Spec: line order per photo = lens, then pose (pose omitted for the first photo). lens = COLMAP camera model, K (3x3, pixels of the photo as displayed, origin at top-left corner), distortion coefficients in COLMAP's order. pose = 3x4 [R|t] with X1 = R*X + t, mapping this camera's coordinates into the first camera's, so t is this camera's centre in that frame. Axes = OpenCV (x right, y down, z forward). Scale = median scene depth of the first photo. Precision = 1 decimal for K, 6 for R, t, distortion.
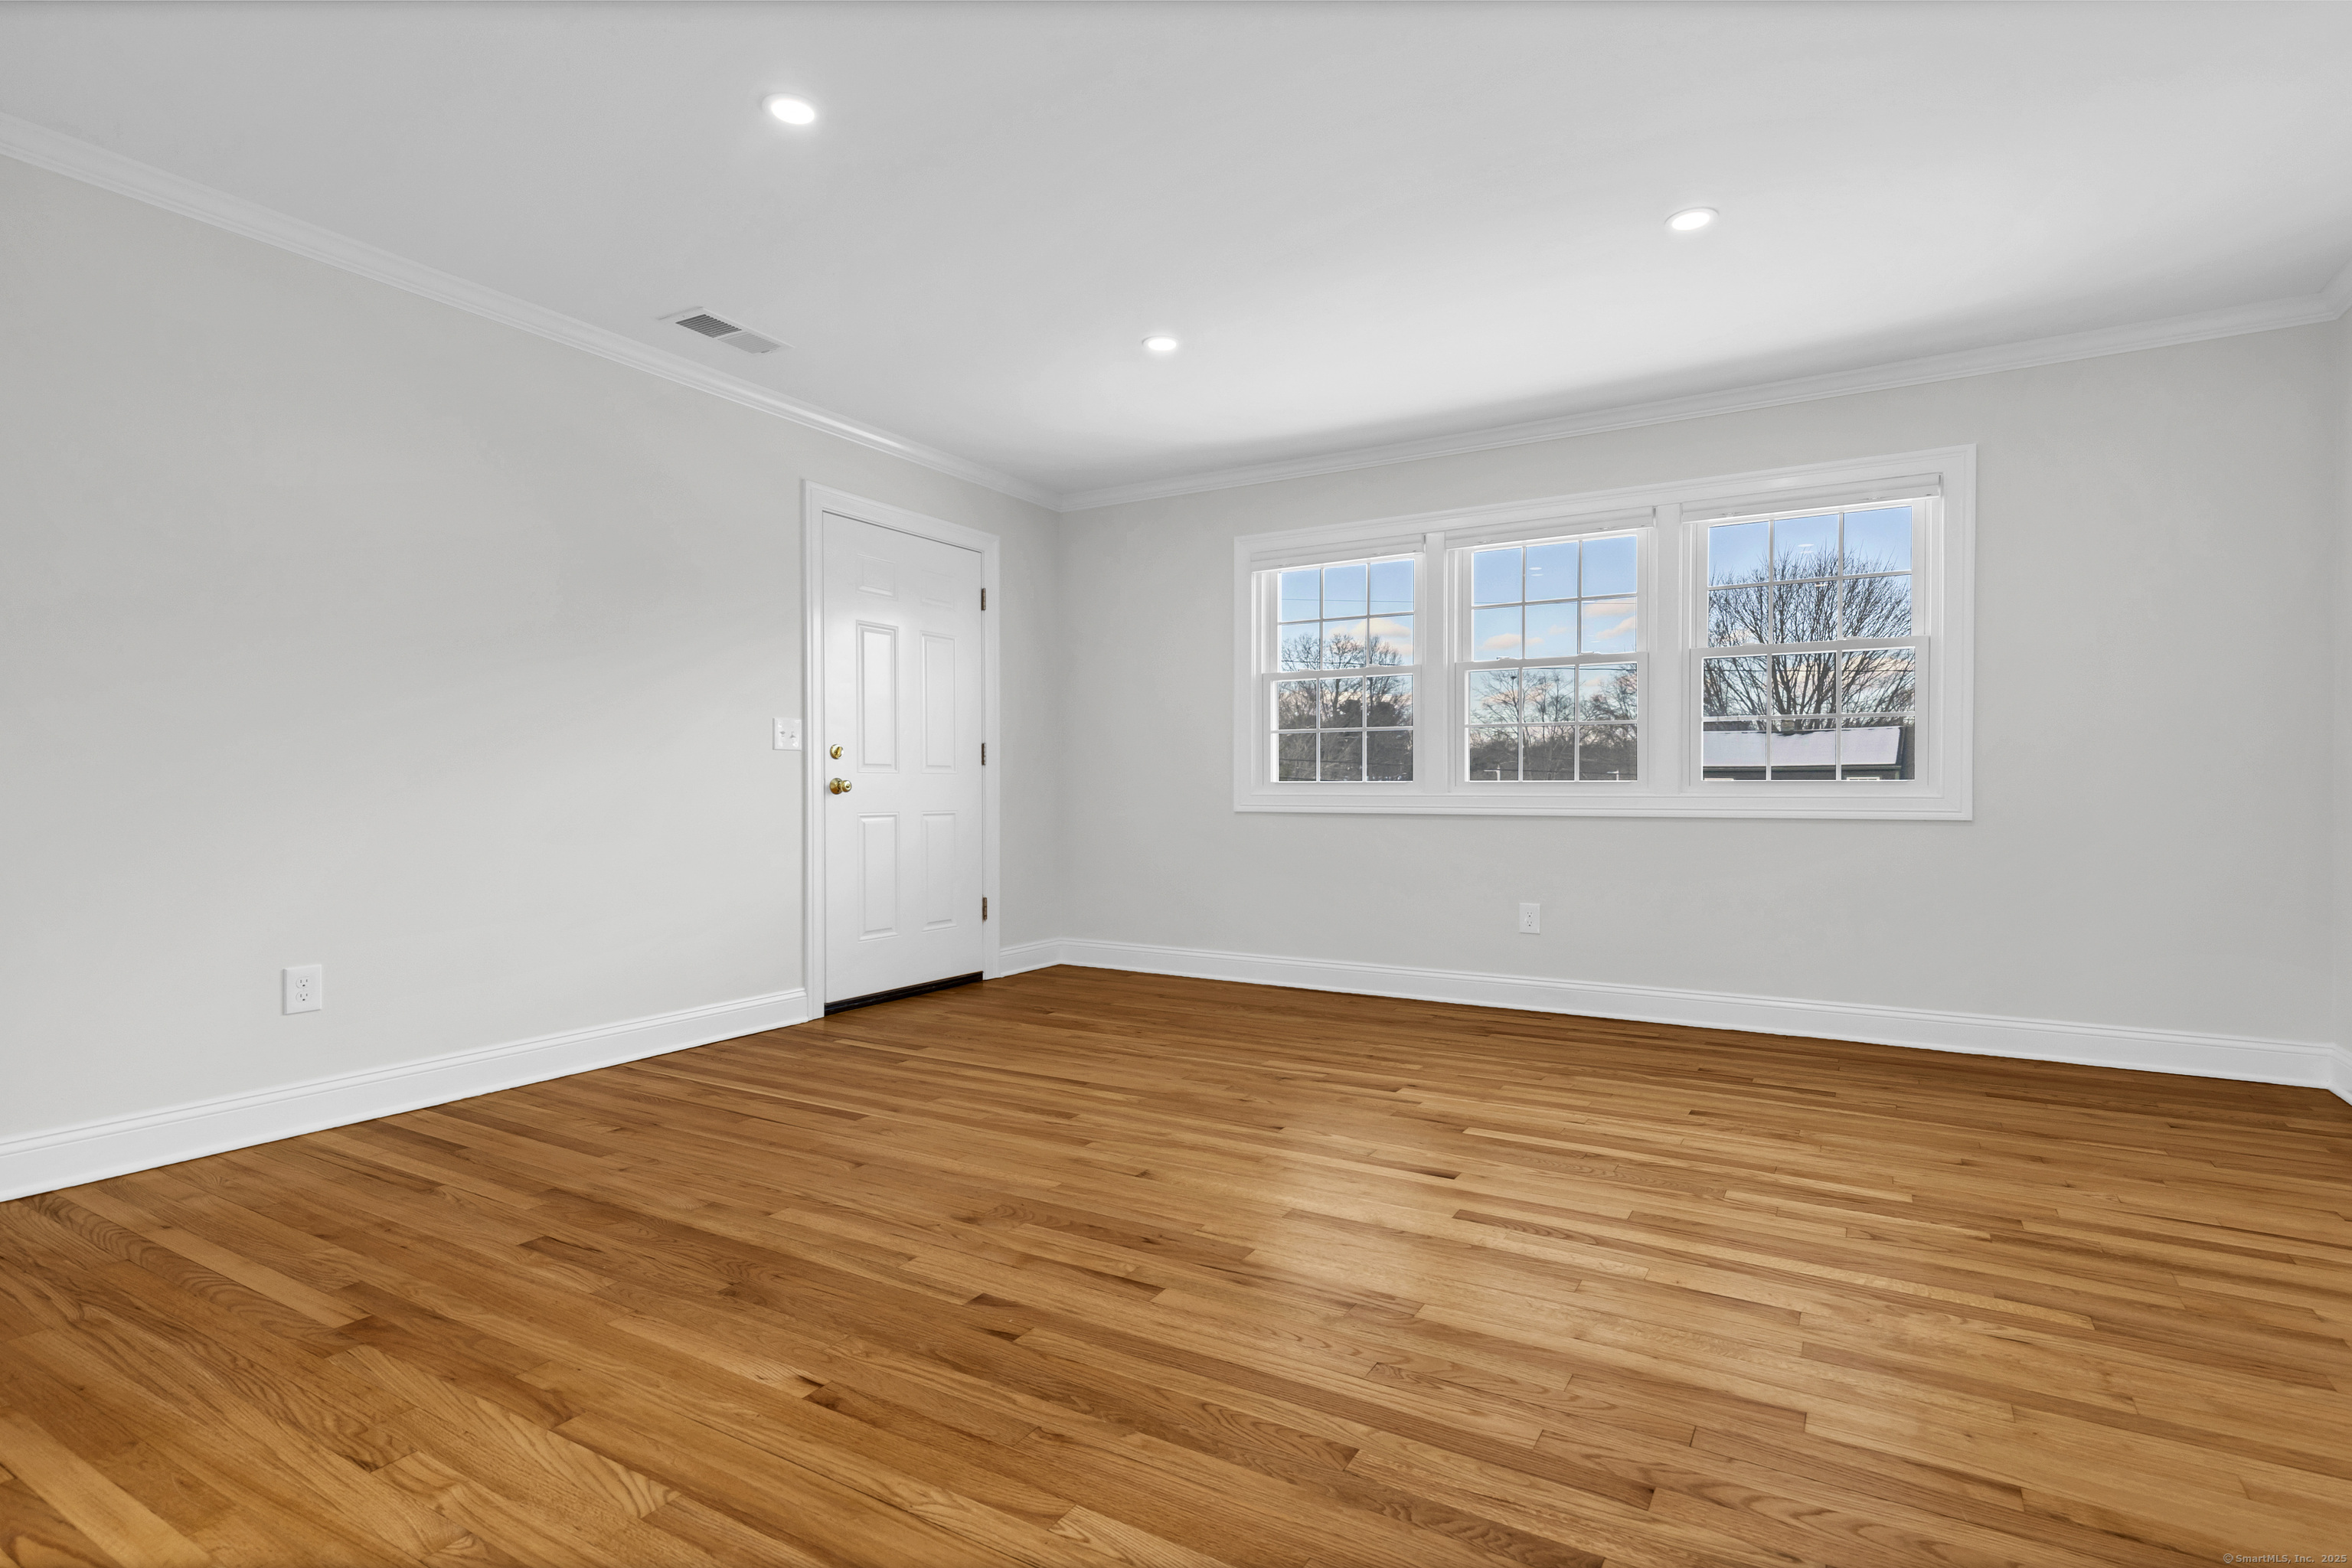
lens RADIAL K [[1193.3, 0, 1153.6], [0, 1193.3, 777.3], [0, 0, 1]] dist [0.011270, -0.003526]
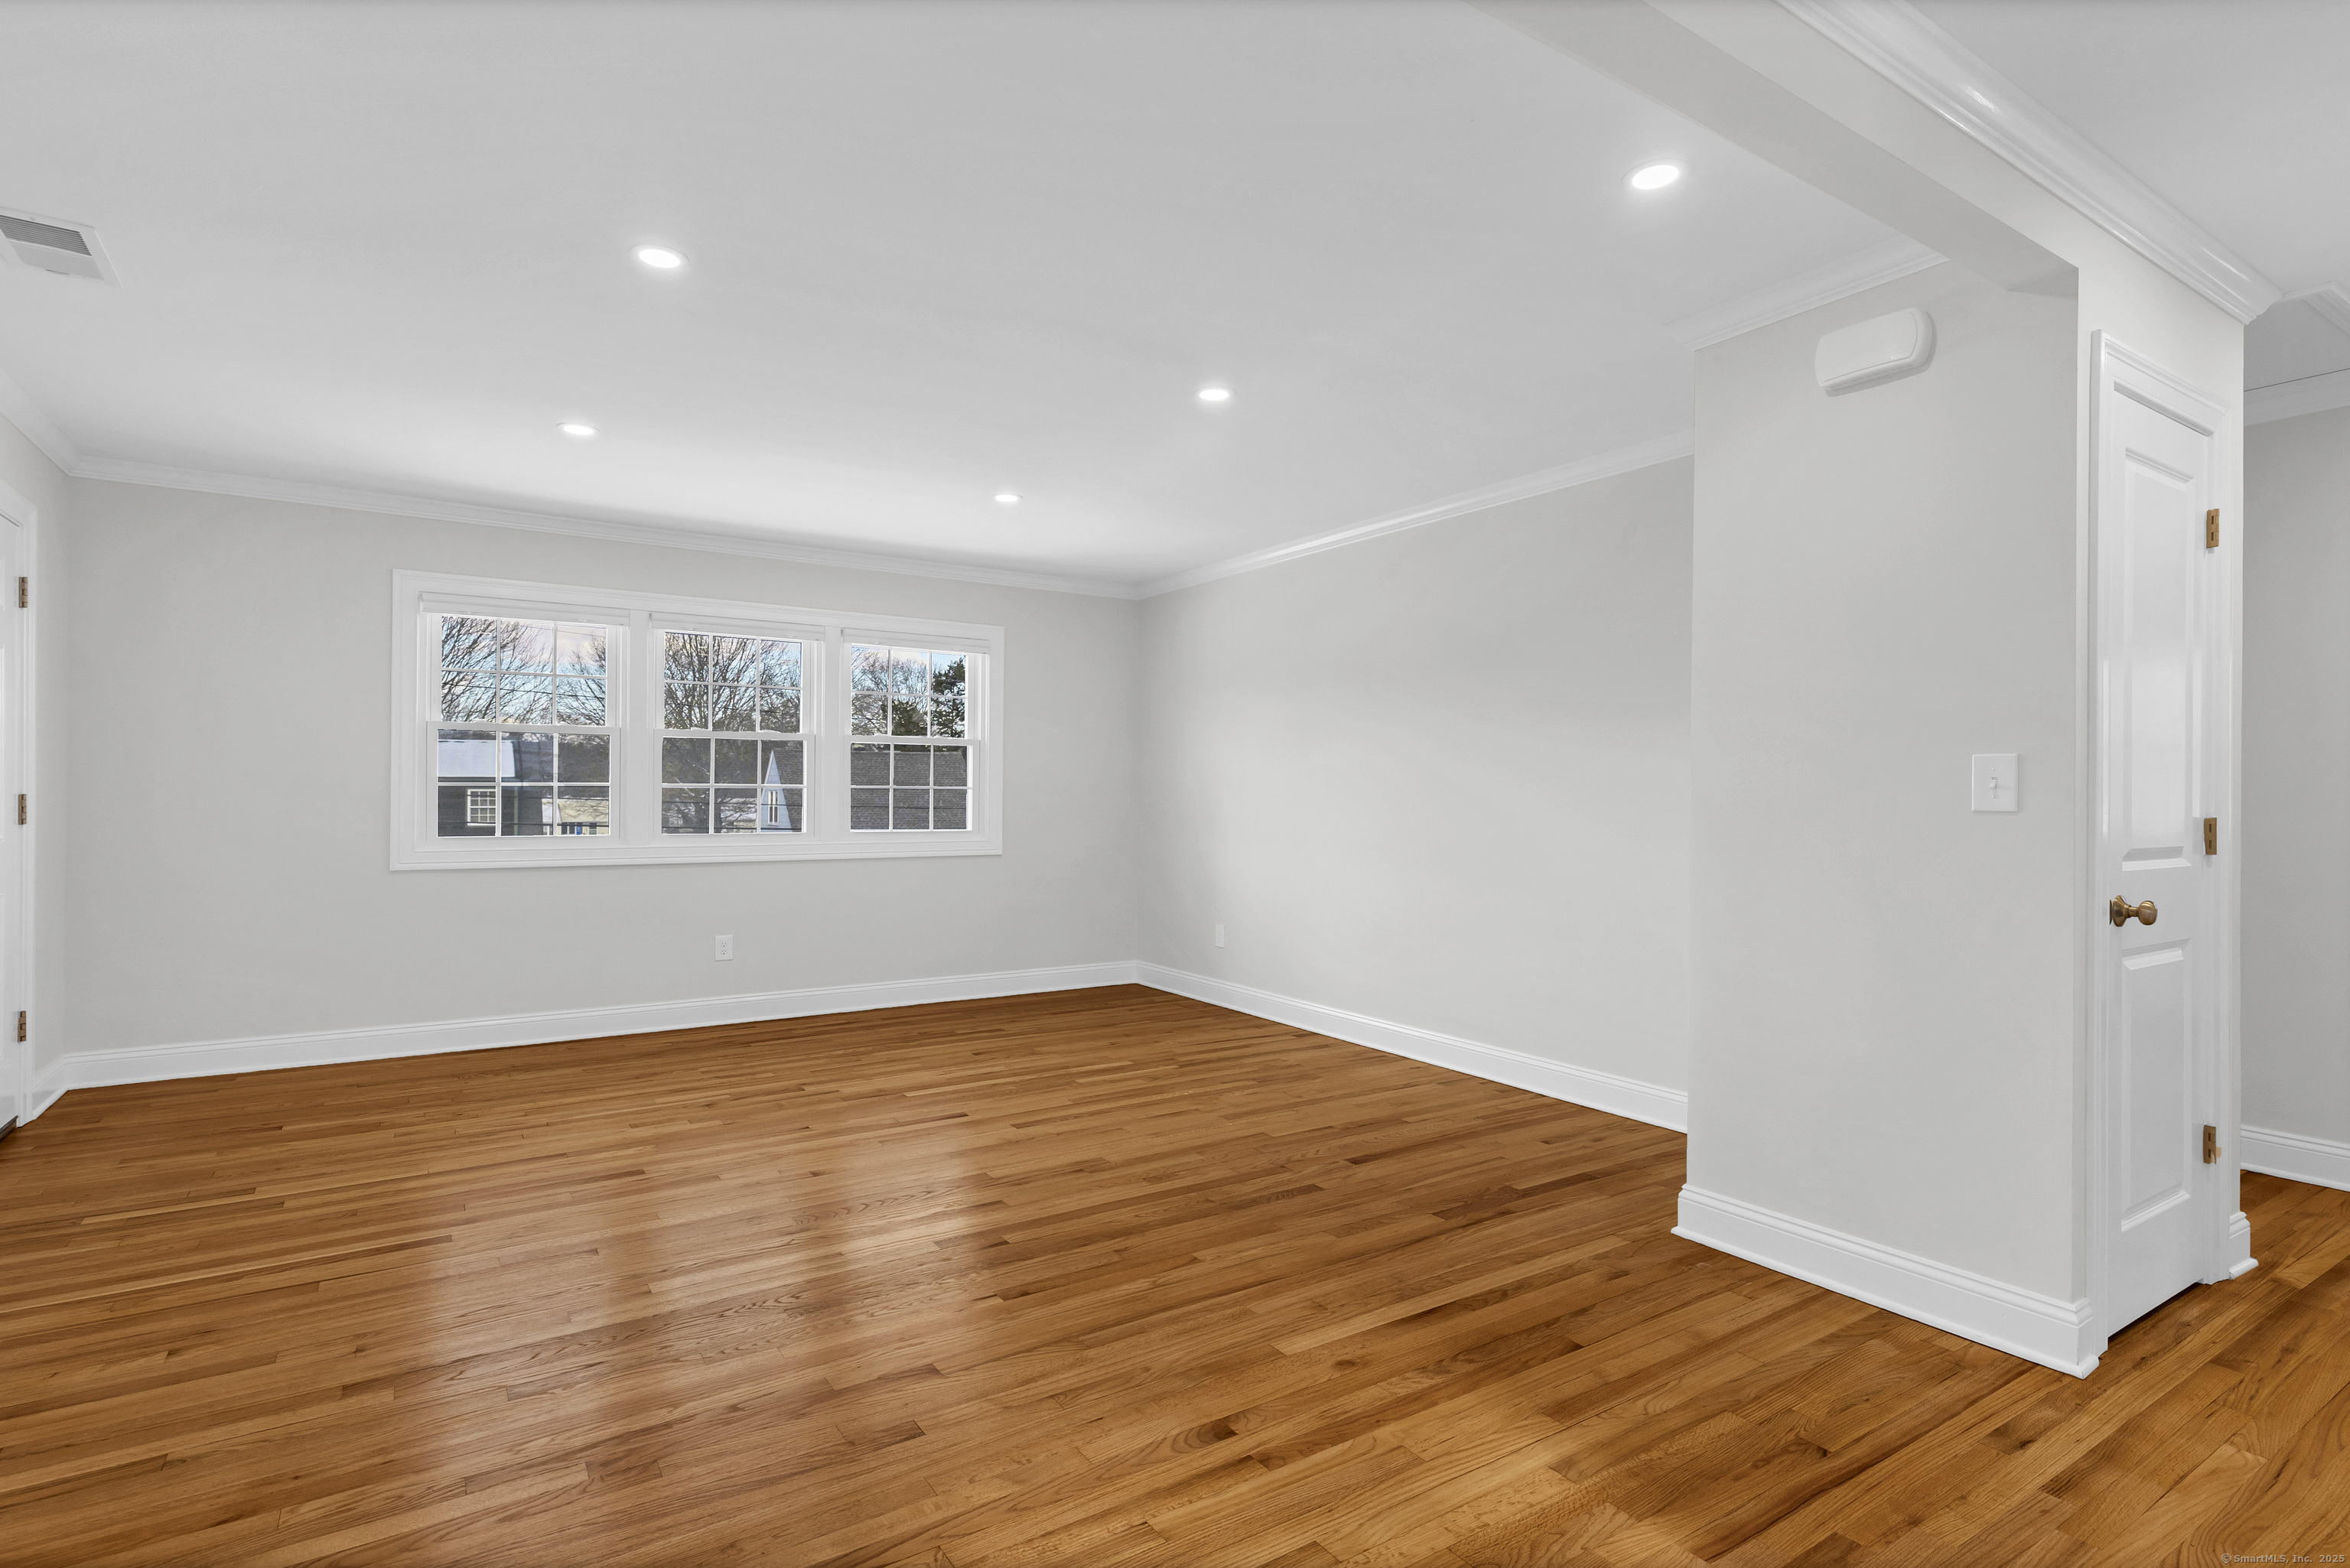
lens RADIAL K [[1192.3, 0, 1228.3], [0, 1192.3, 793.5], [0, 0, 1]] dist [0.011270, -0.003526]
pose [[0.394316, 0.003373, 0.918969, -0.805516], [-0.014478, 0.999892, 0.002543, -0.065510], [-0.918861, -0.014308, 0.394322, 0.081400]]
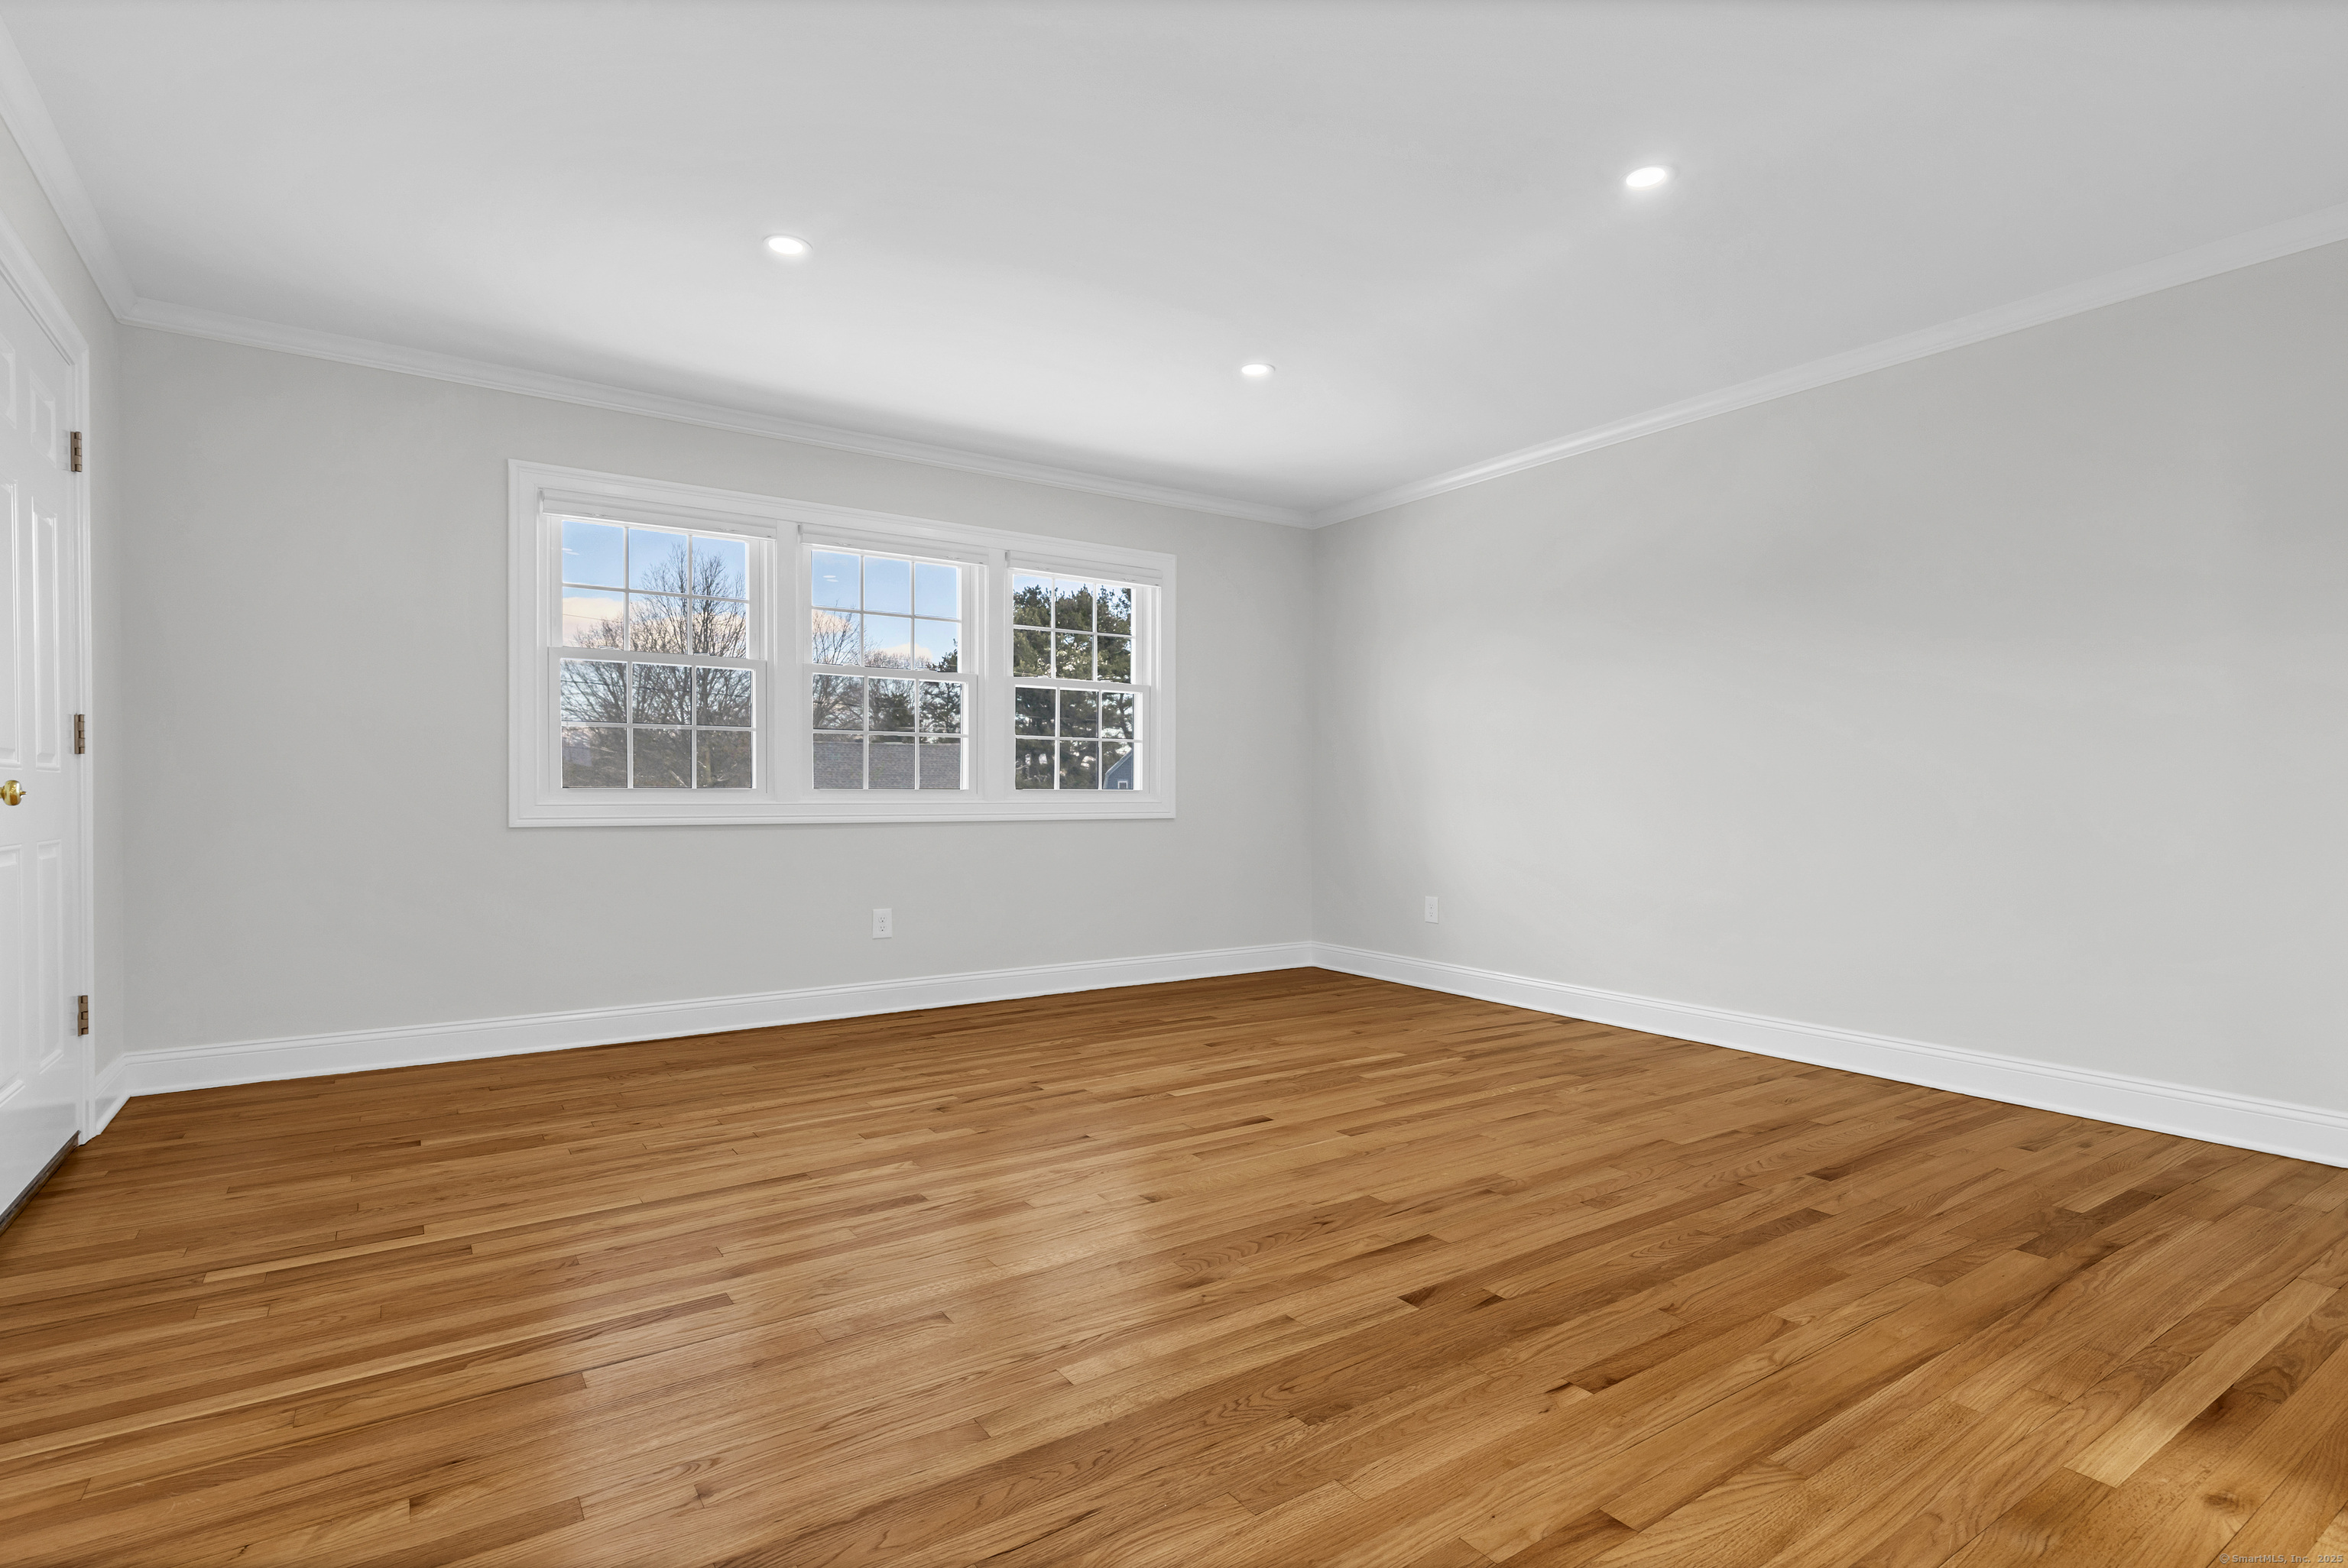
lens RADIAL K [[1191.2, 0, 1217.7], [0, 1191.2, 804.5], [0, 0, 1]] dist [0.011270, -0.003526]
pose [[0.383933, -0.008634, 0.923321, -0.702091], [-0.009017, 0.999874, 0.013099, 0.000217], [-0.923317, -0.013354, 0.383806, 0.468738]]
